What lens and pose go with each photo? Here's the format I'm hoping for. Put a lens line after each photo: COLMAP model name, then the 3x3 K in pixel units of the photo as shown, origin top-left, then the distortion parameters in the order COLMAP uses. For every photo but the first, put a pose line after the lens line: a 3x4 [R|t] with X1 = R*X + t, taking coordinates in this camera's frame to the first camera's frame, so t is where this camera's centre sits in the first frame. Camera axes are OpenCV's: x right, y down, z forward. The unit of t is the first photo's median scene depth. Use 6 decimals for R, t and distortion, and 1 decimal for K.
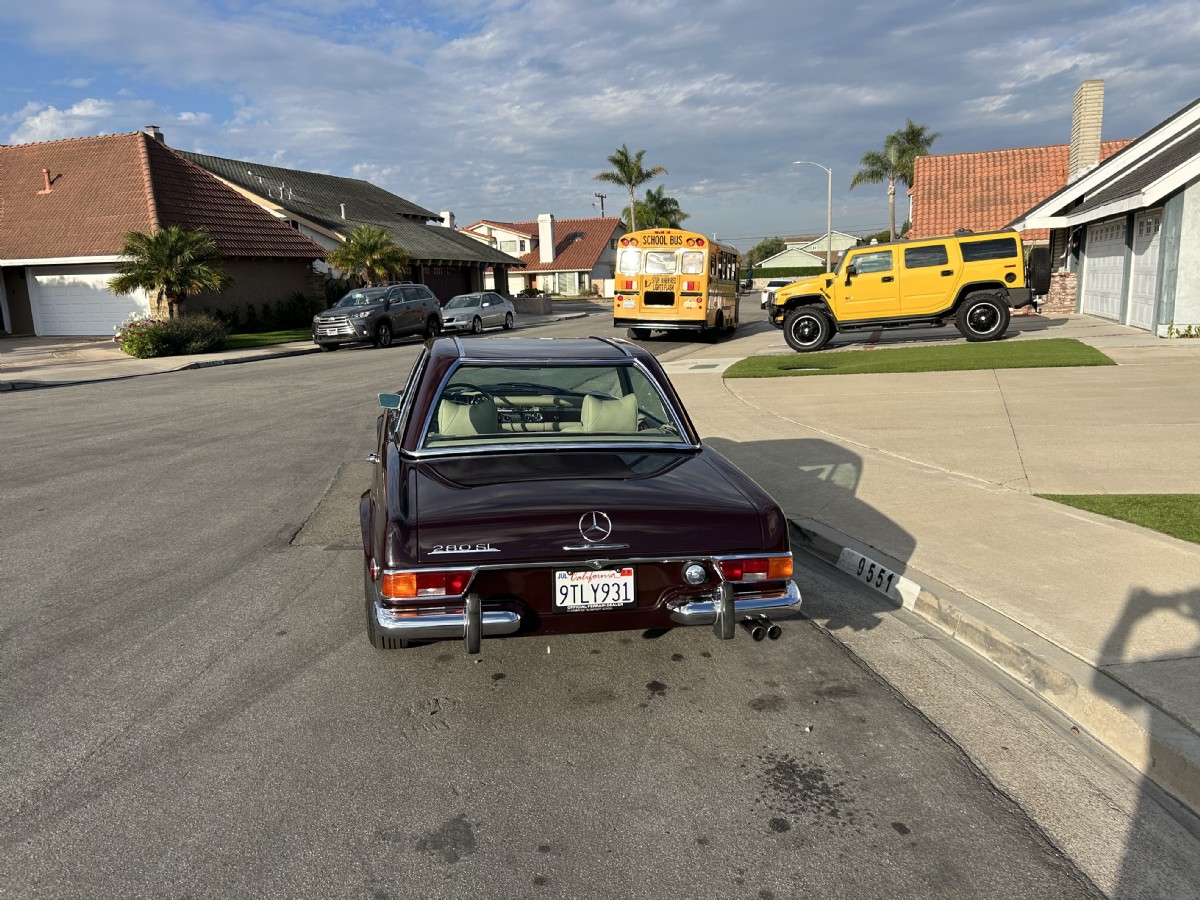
lens RADIAL K [[901.0, 0, 600.0], [0, 901.0, 450.0], [0, 0, 1]] dist [0.042416, -0.000454]
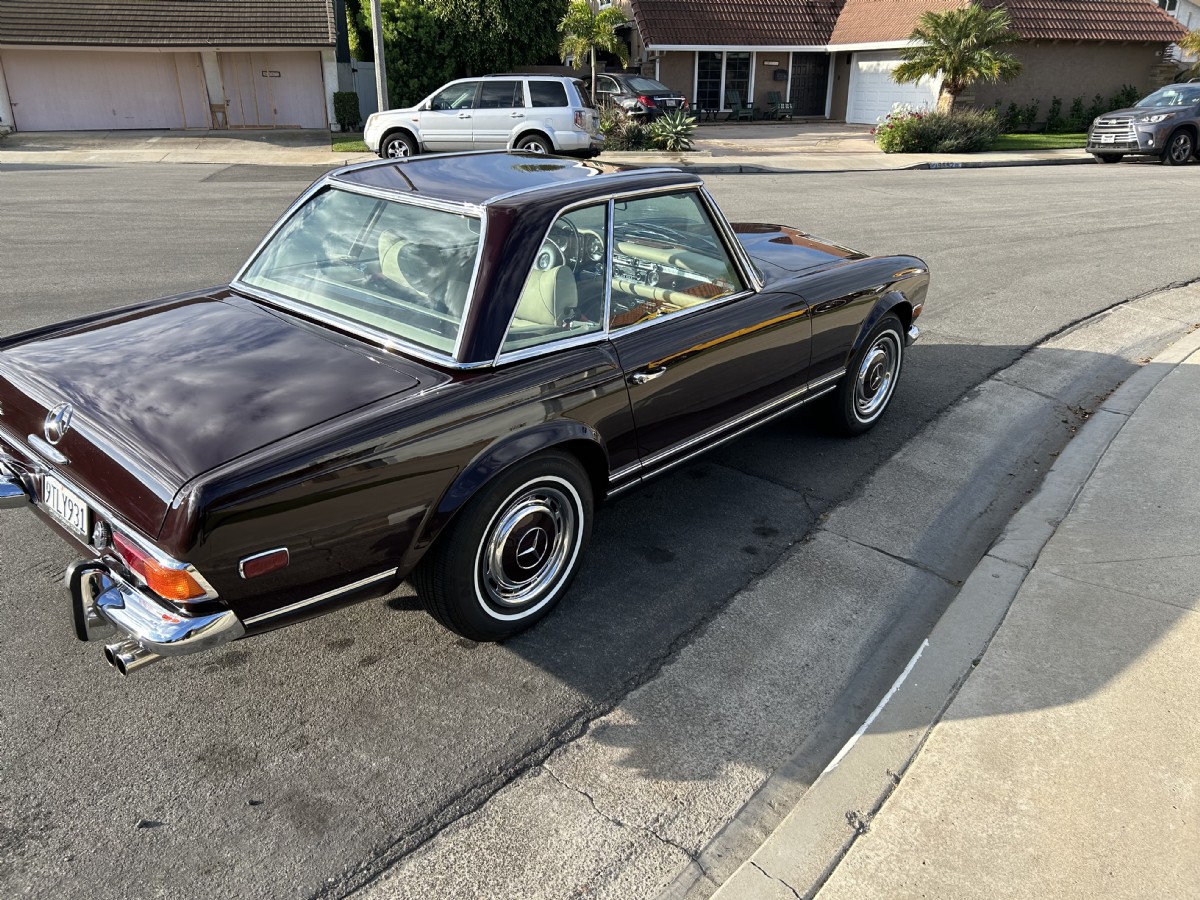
lens RADIAL K [[919.7, 0, 600.0], [0, 919.7, 450.0], [0, 0, 1]] dist [0.005123, -0.003489]
pose [[0.603451, 0.323175, -0.728976, 0.118265], [-0.164883, 0.945004, 0.282455, -0.025971], [0.780167, -0.050252, 0.623550, 0.124095]]
